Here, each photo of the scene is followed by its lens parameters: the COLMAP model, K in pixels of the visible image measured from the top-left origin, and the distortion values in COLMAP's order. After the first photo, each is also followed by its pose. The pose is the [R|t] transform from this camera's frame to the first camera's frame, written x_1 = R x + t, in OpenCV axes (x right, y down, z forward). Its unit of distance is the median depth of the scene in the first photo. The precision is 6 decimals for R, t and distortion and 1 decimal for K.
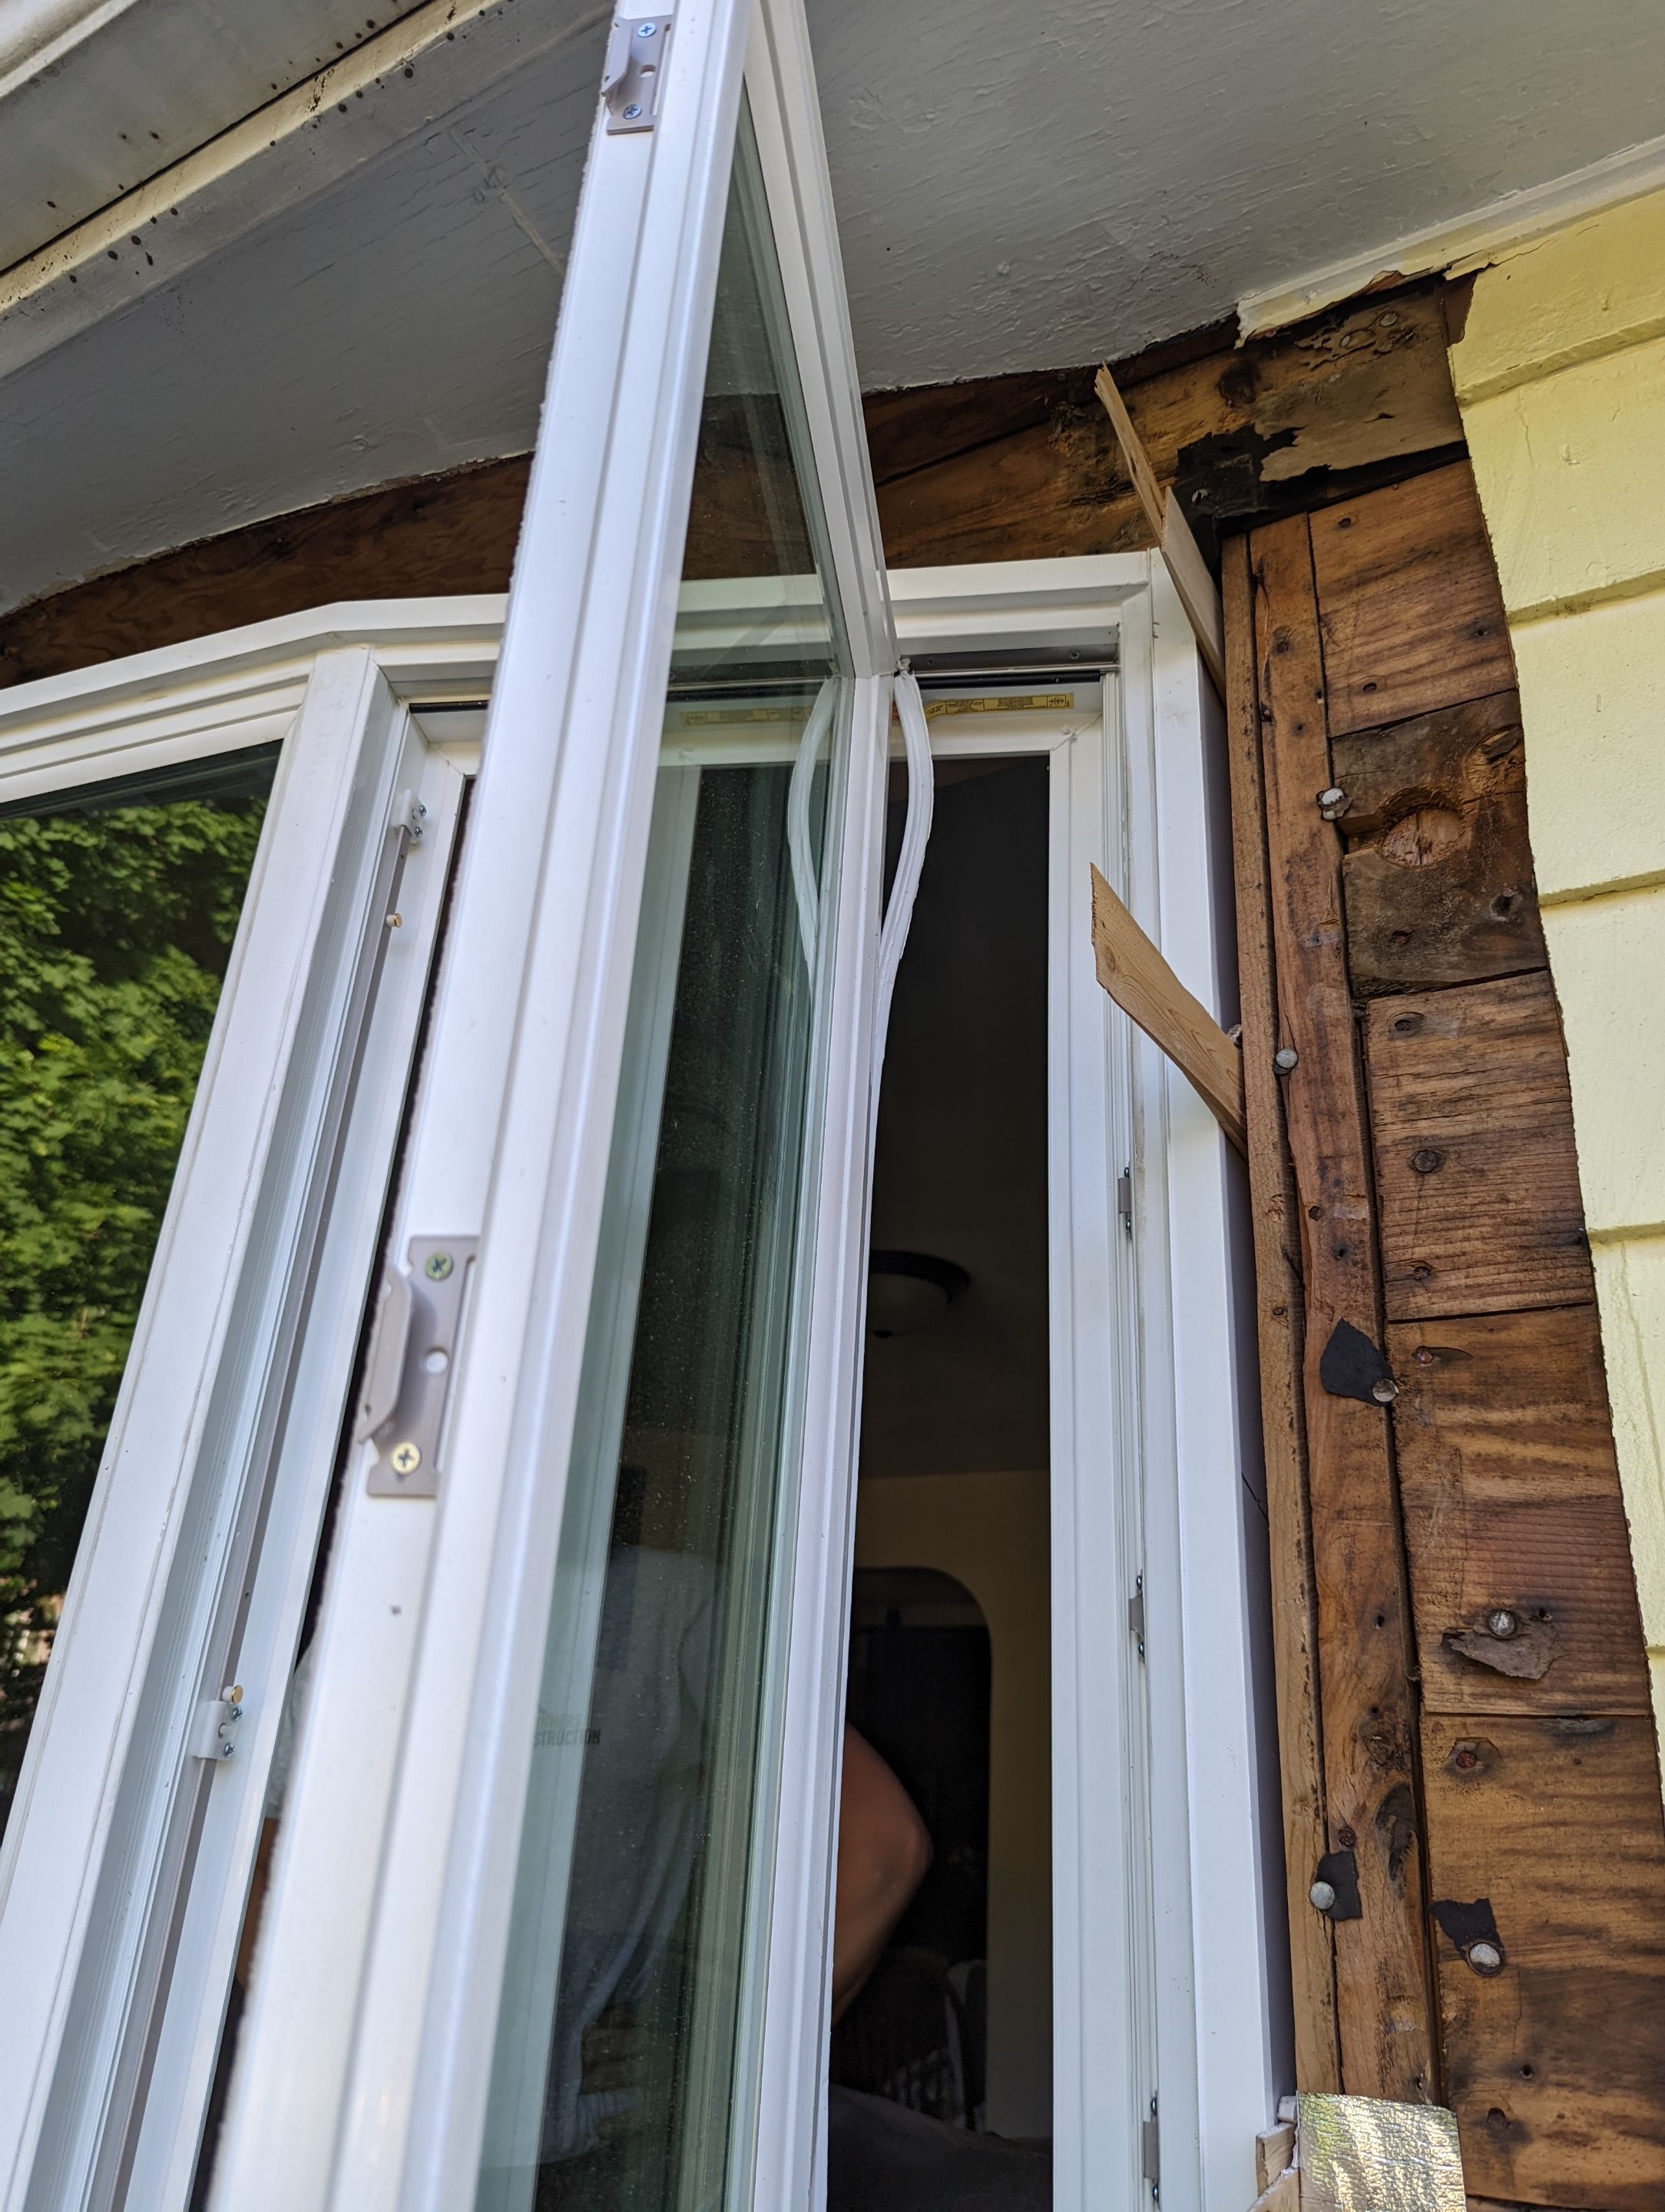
lens RADIAL K [[1460.0, 0, 803.2], [0, 1460.0, 1101.8], [0, 0, 1]] dist [0.002000, -0.013043]
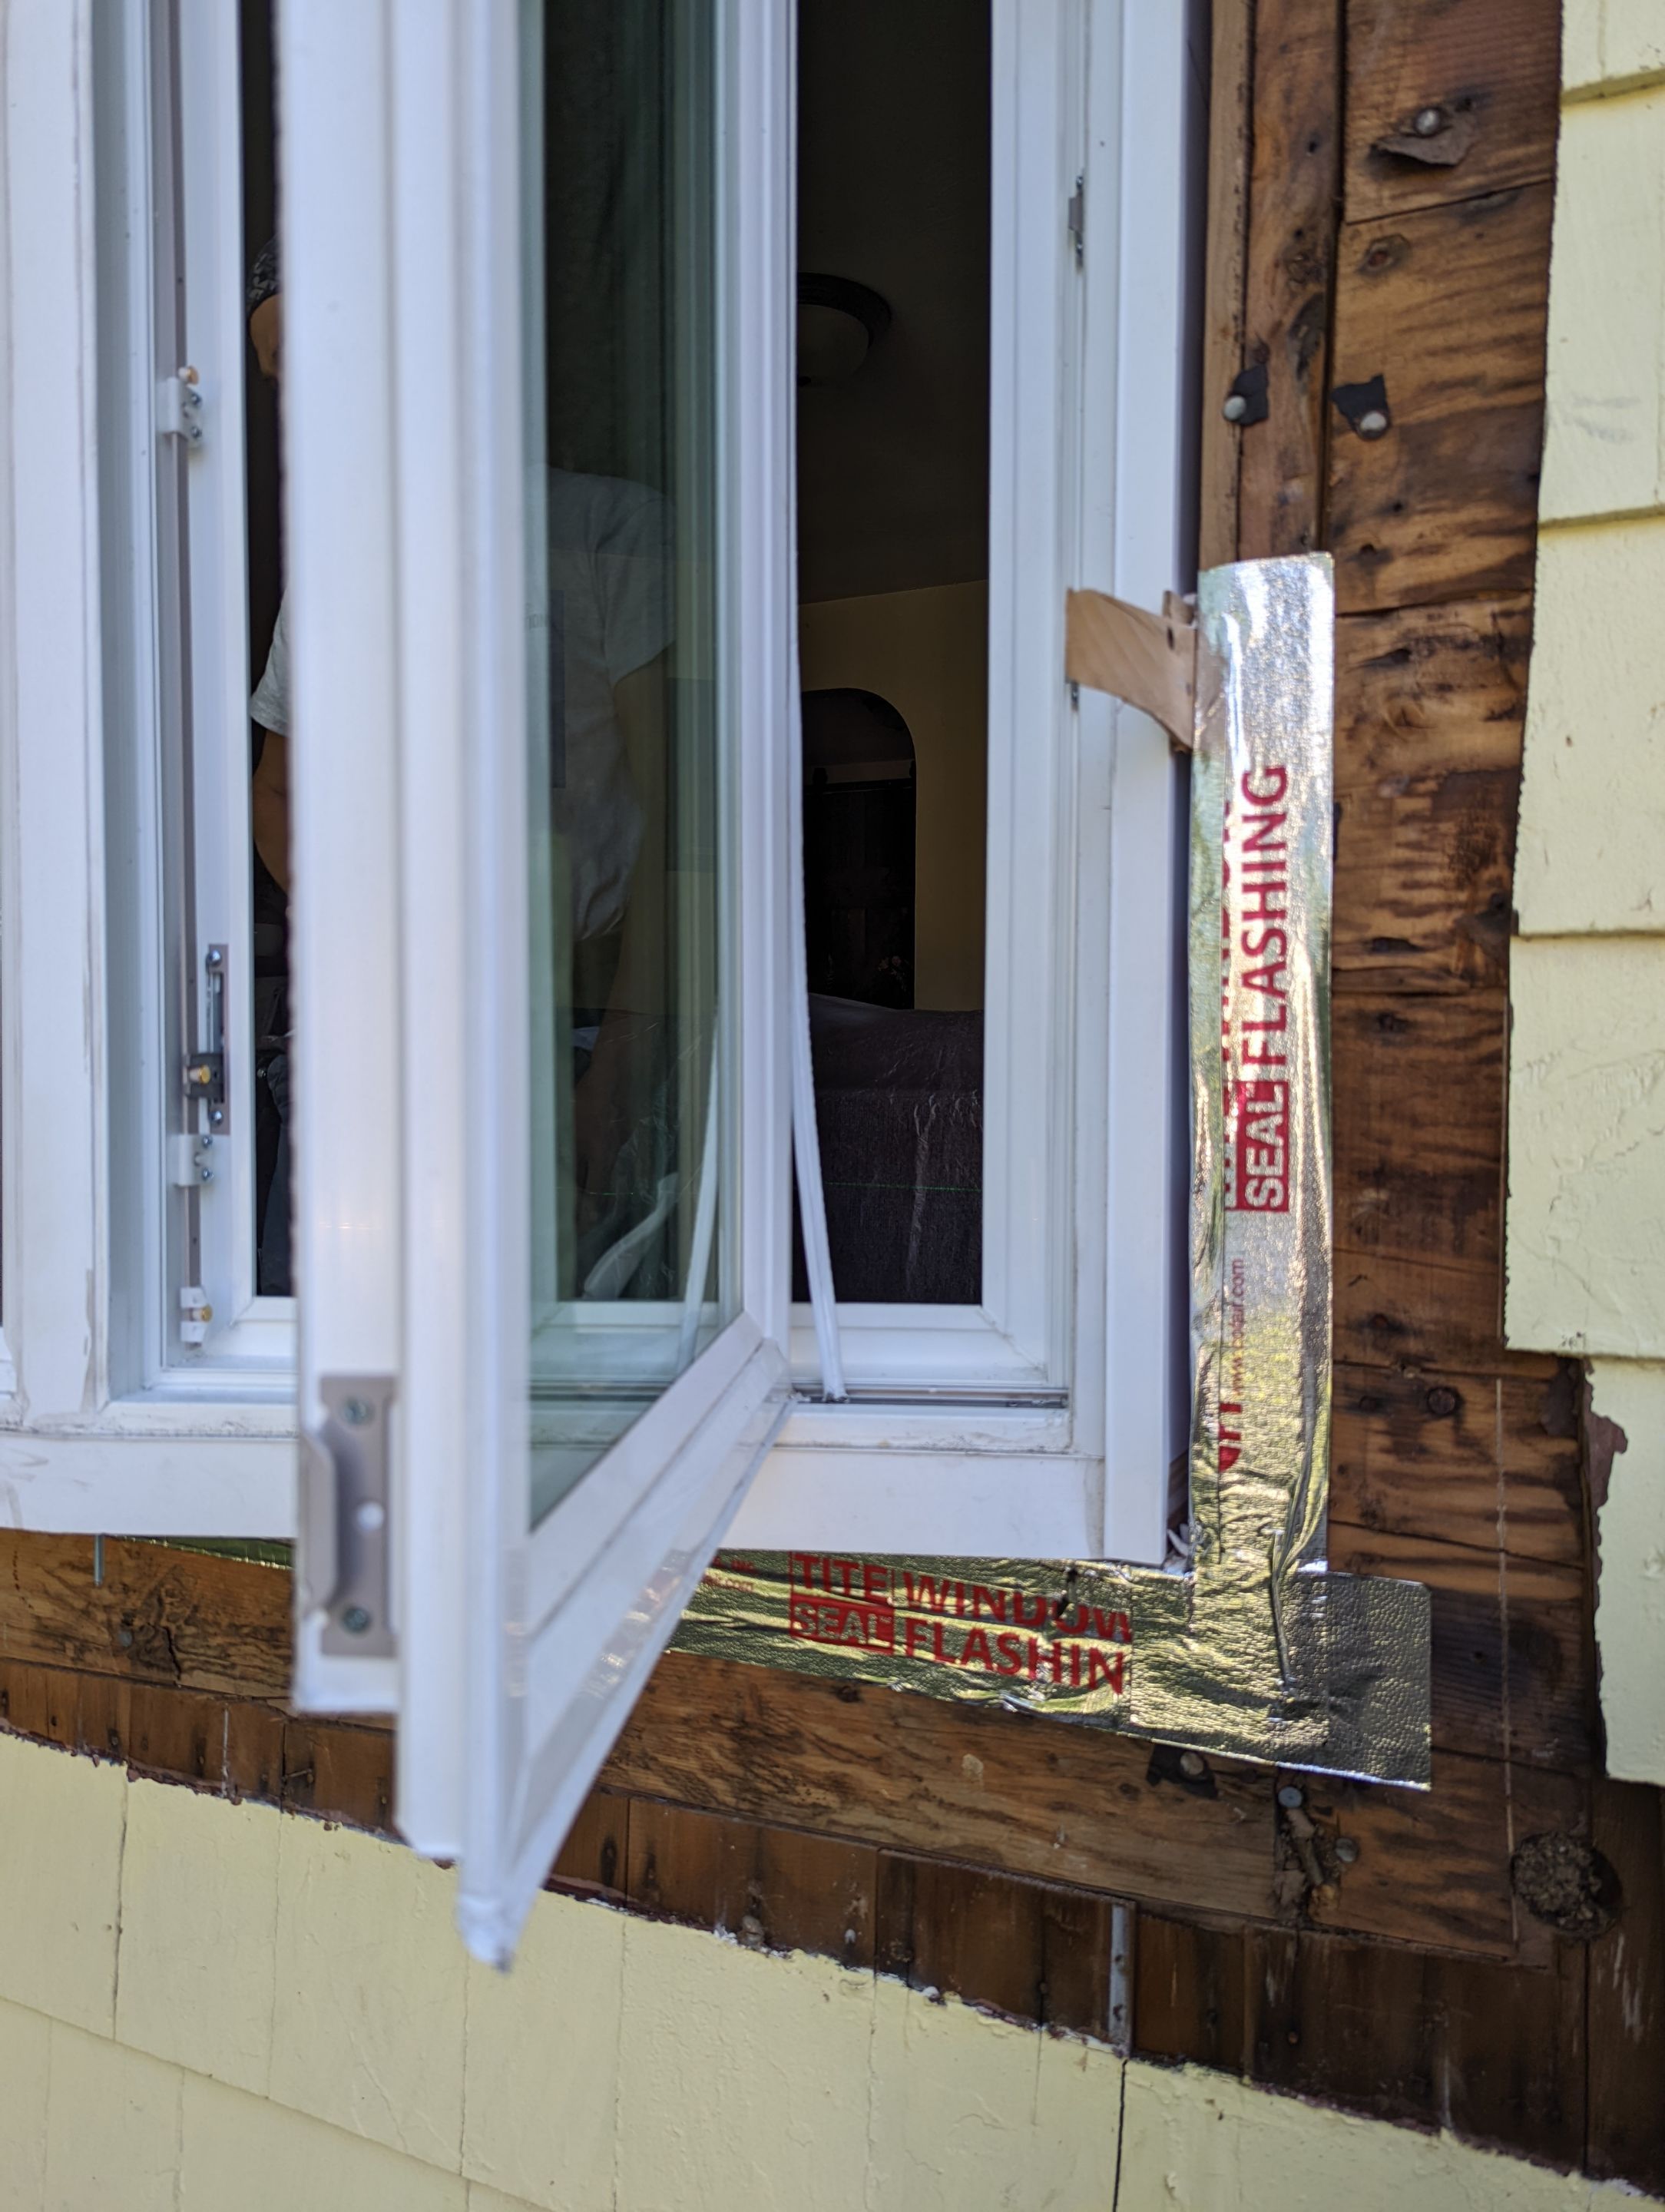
lens RADIAL K [[1478.6, 0, 832.5], [0, 1478.6, 1106.0], [0, 0, 1]] dist [-0.024202, -0.002389]
pose [[0.997050, -0.058162, 0.050078, -0.032225], [0.028681, 0.887560, 0.459798, 0.497513], [-0.071190, -0.457006, 0.886610, -0.200517]]
